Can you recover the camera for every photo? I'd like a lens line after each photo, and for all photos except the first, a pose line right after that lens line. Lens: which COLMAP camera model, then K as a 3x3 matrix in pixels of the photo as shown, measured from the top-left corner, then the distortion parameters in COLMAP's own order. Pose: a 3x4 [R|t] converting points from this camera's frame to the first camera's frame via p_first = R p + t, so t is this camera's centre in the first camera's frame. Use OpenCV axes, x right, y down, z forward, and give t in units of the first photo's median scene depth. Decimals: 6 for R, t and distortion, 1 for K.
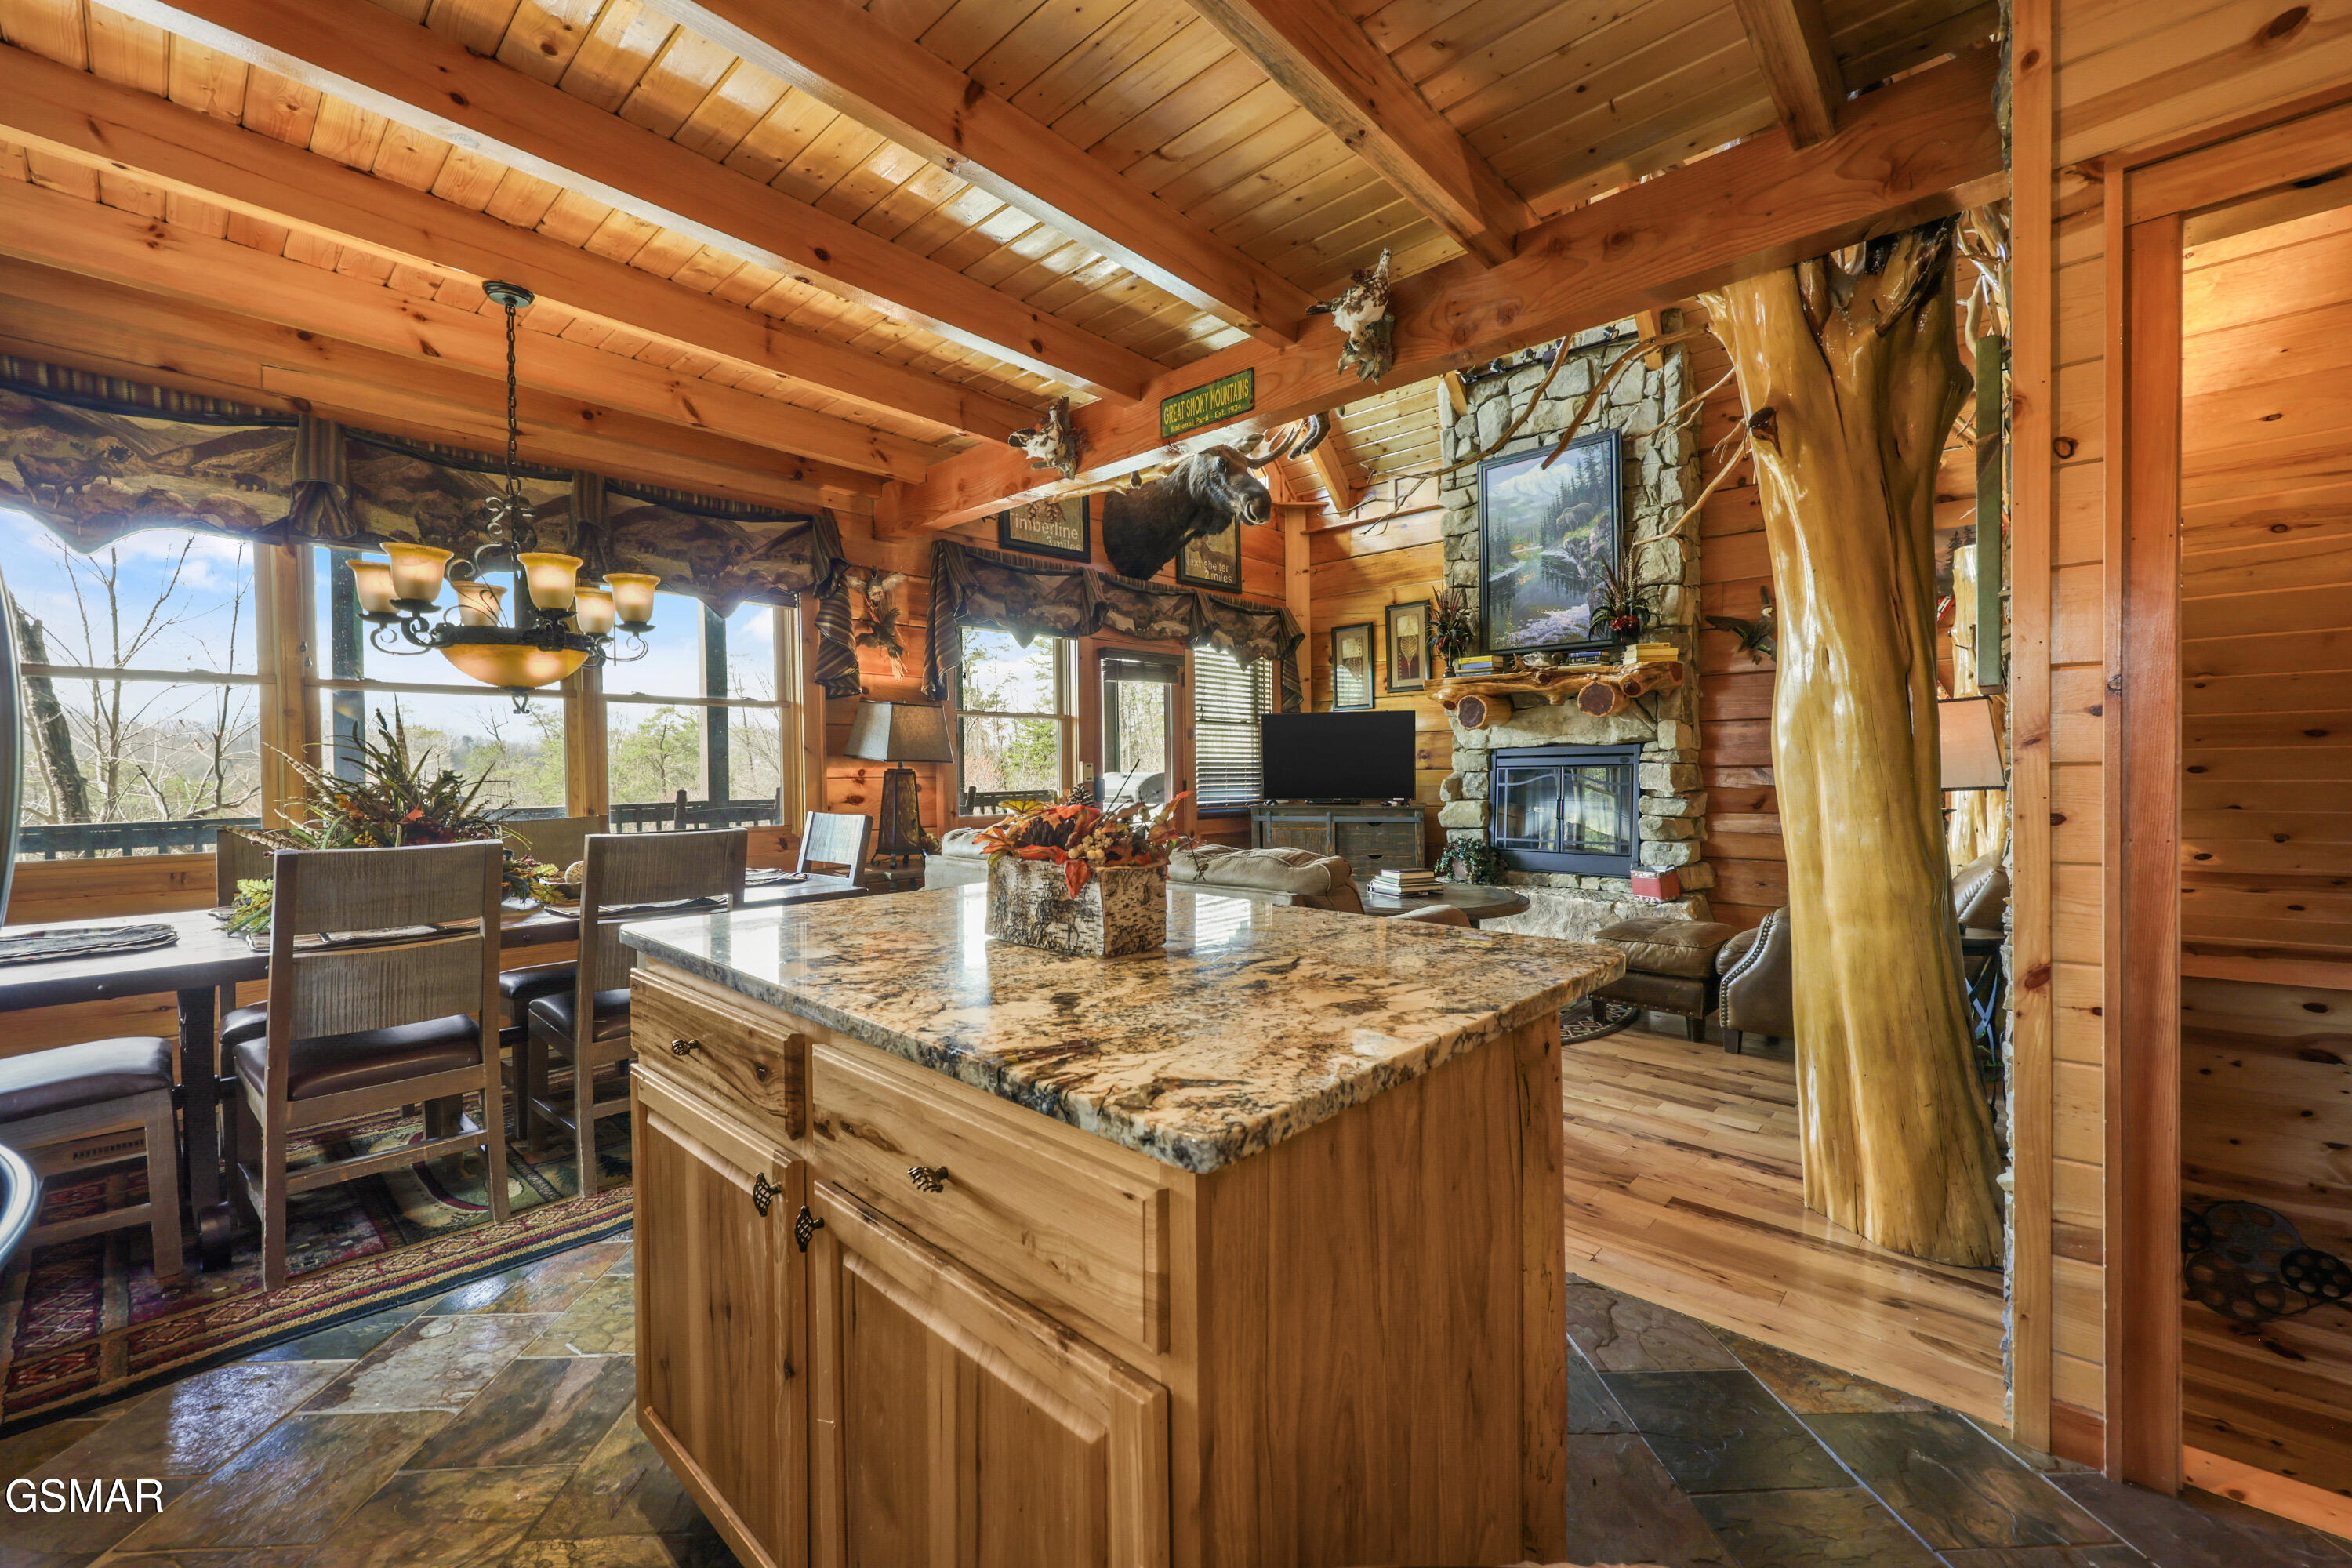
lens RADIAL K [[944.6, 0, 1177.3], [0, 944.6, 787.3], [0, 0, 1]] dist [-0.000385, 0.000183]
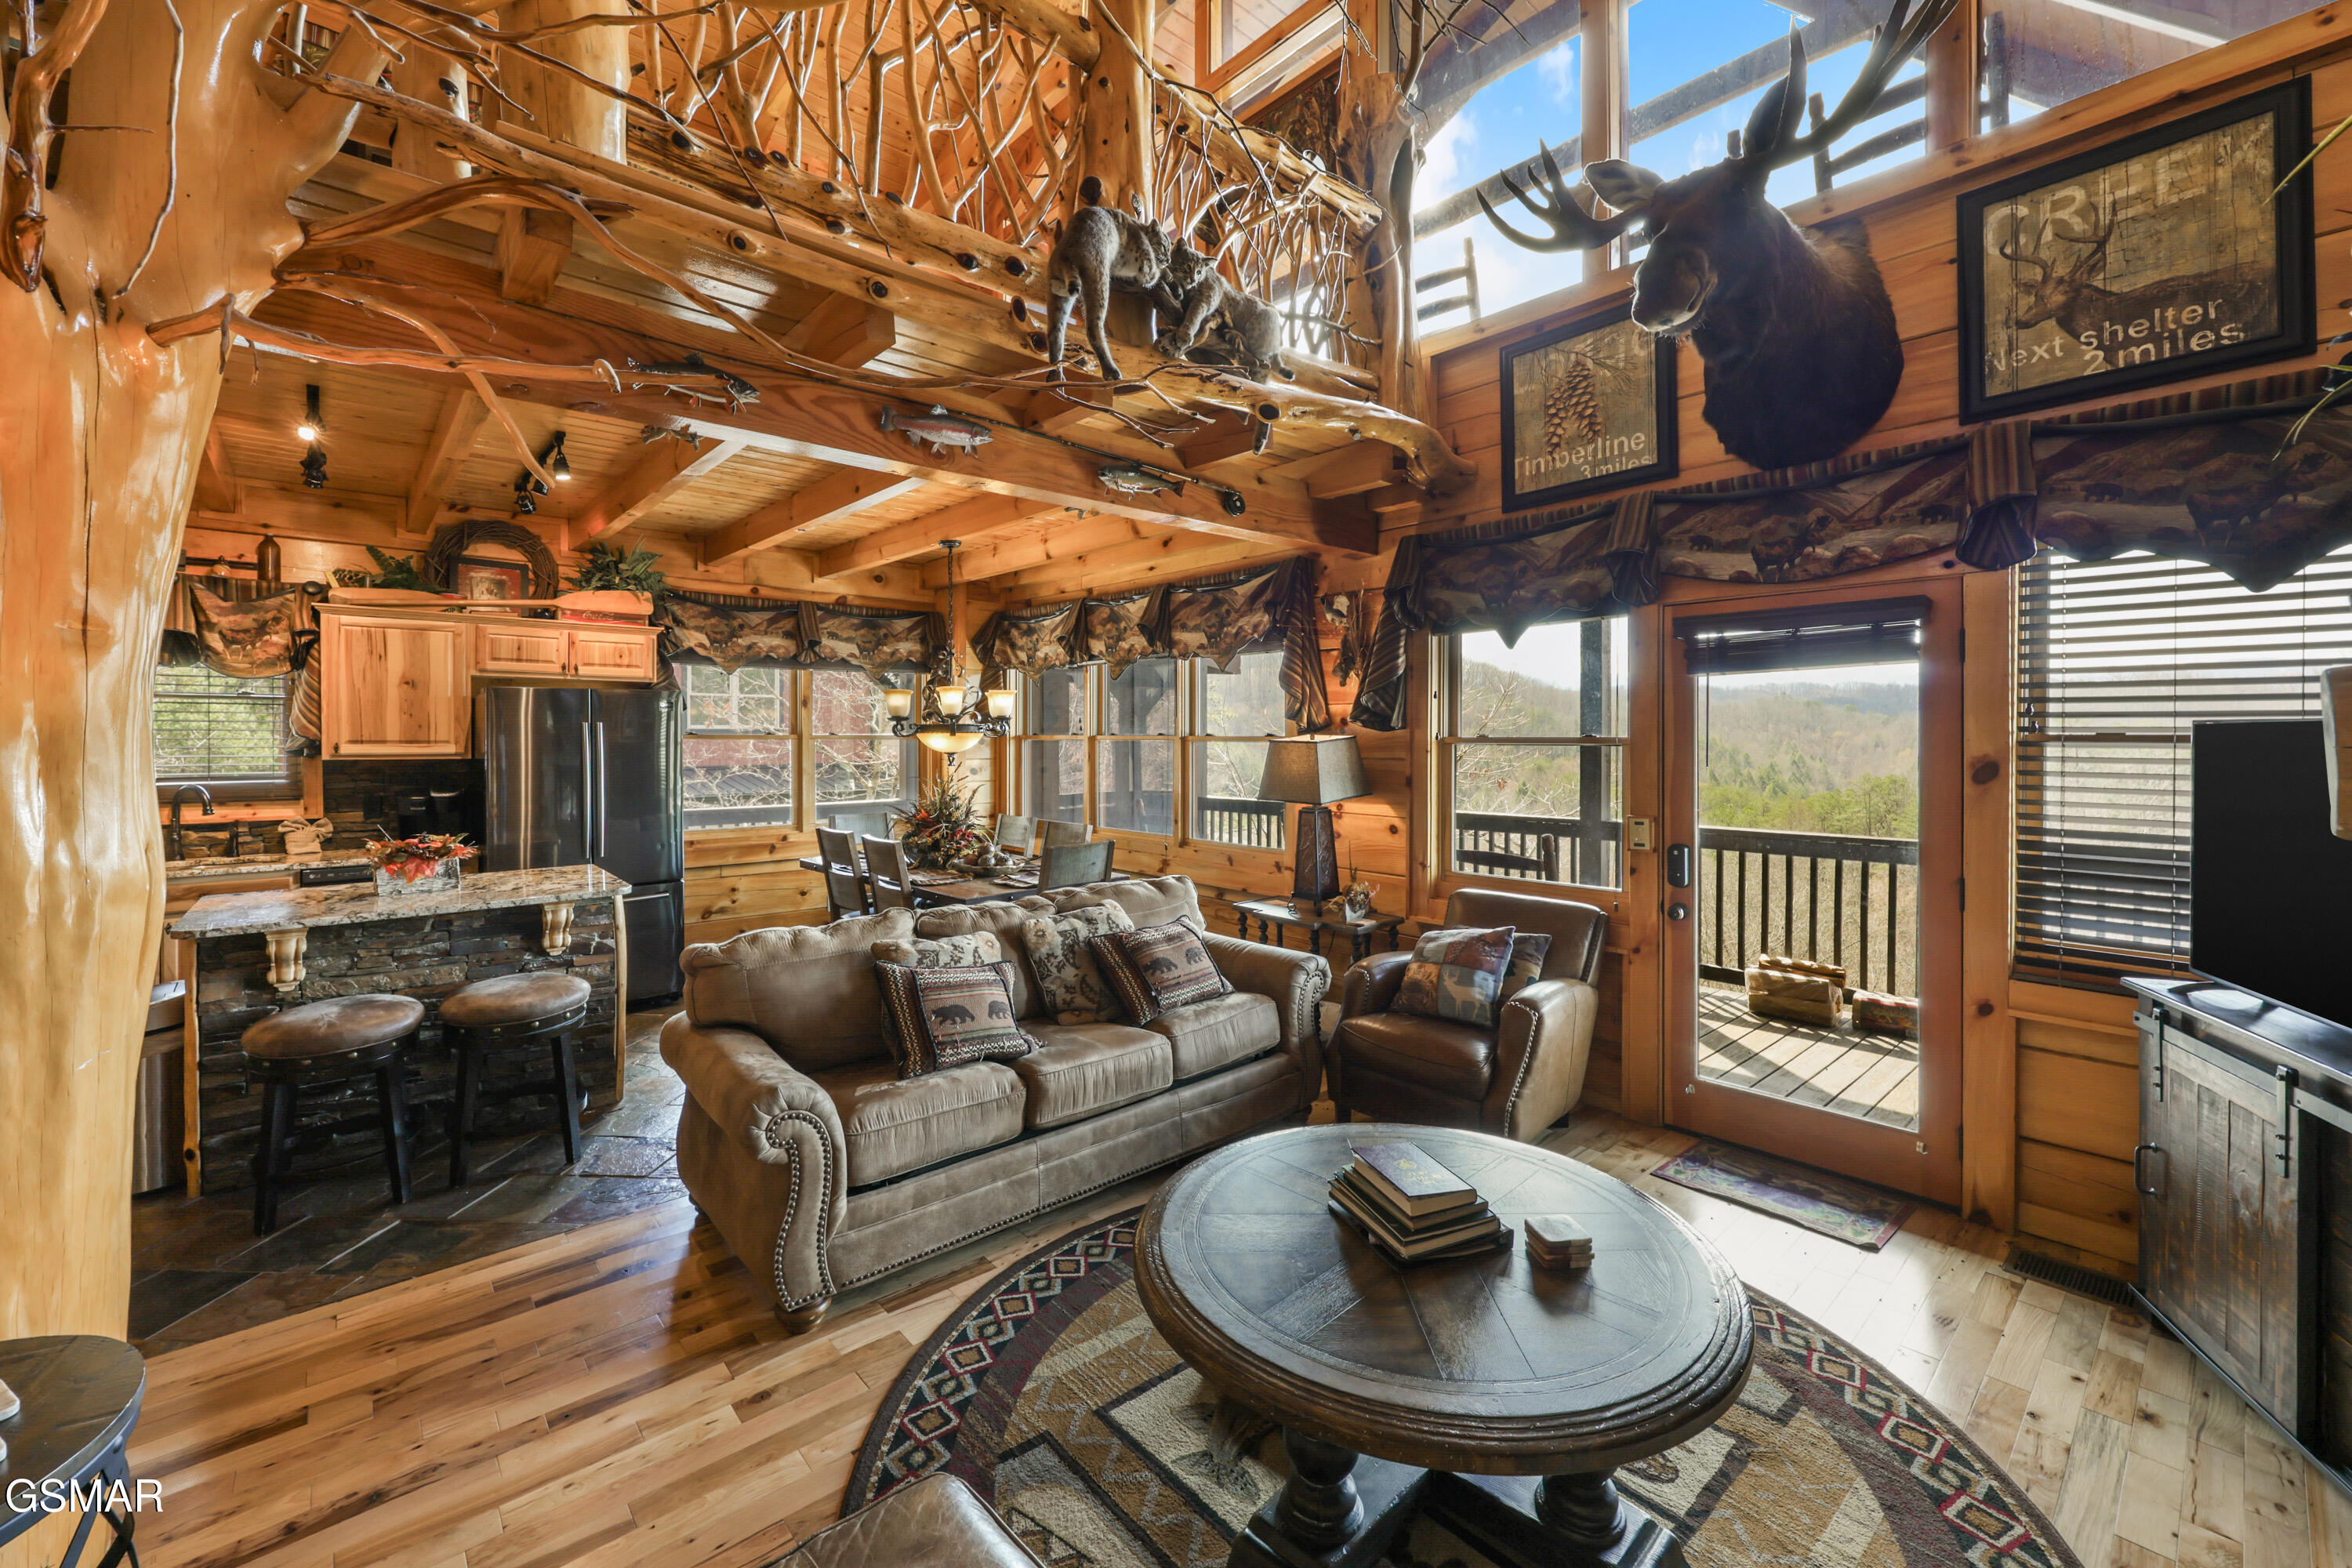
lens RADIAL K [[941.2, 0, 1176.9], [0, 941.2, 741.6], [0, 0, 1]] dist [0.001037, -0.000360]
pose [[-0.092394, 0.010945, -0.995662, 0.986356], [-0.021990, 0.999673, 0.013029, -0.137633], [0.995480, 0.023099, -0.092123, 1.419875]]
